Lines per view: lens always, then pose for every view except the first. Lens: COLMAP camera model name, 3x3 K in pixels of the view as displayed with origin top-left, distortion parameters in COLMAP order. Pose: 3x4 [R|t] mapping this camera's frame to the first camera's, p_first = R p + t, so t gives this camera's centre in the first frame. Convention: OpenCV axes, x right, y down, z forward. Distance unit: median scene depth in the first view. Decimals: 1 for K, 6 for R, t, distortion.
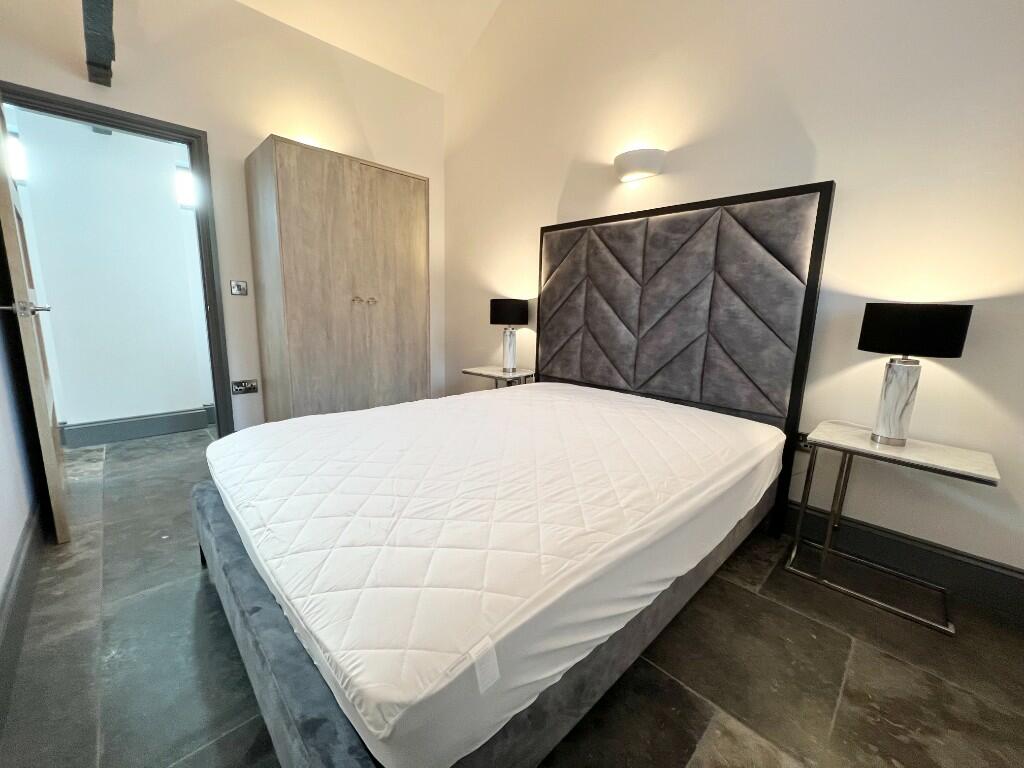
lens RADIAL K [[410.4, 0, 511.4], [0, 410.4, 381.3], [0, 0, 1]] dist [-0.001655, 0.000040]
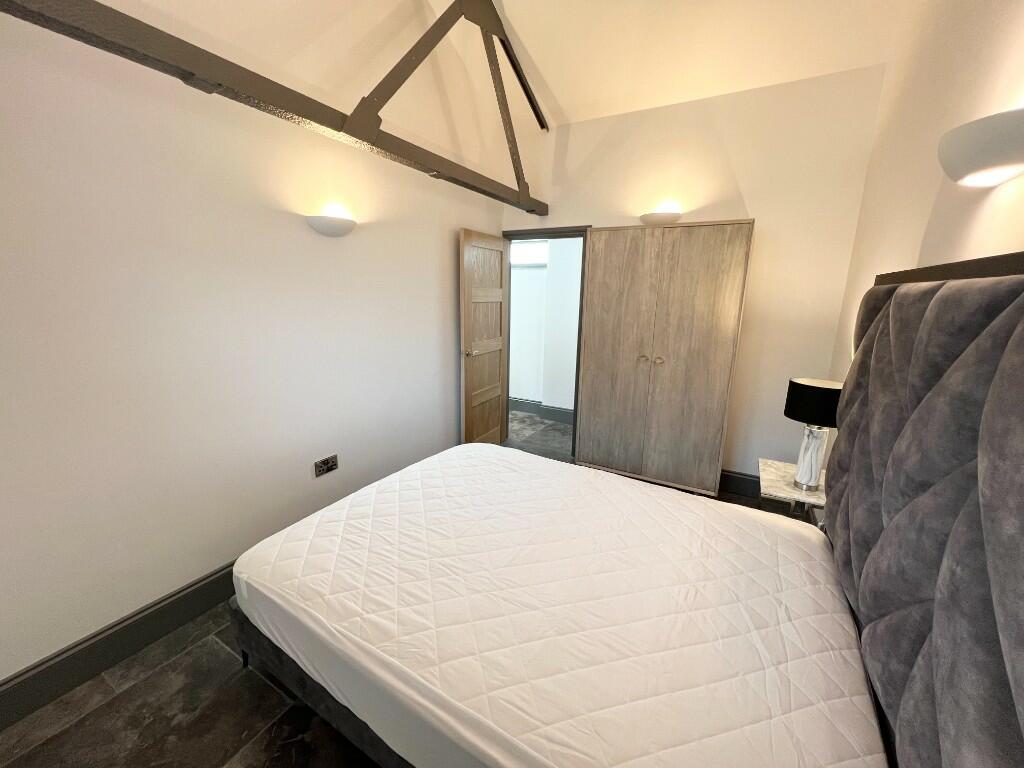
lens RADIAL K [[410.4, 0, 511.4], [0, 410.4, 381.3], [0, 0, 1]] dist [-0.001655, 0.000040]
pose [[0.265877, 0.189880, -0.945122, 0.552129], [-0.177997, 0.973222, 0.145452, -0.241019], [0.947431, 0.129556, 0.292556, 0.392399]]
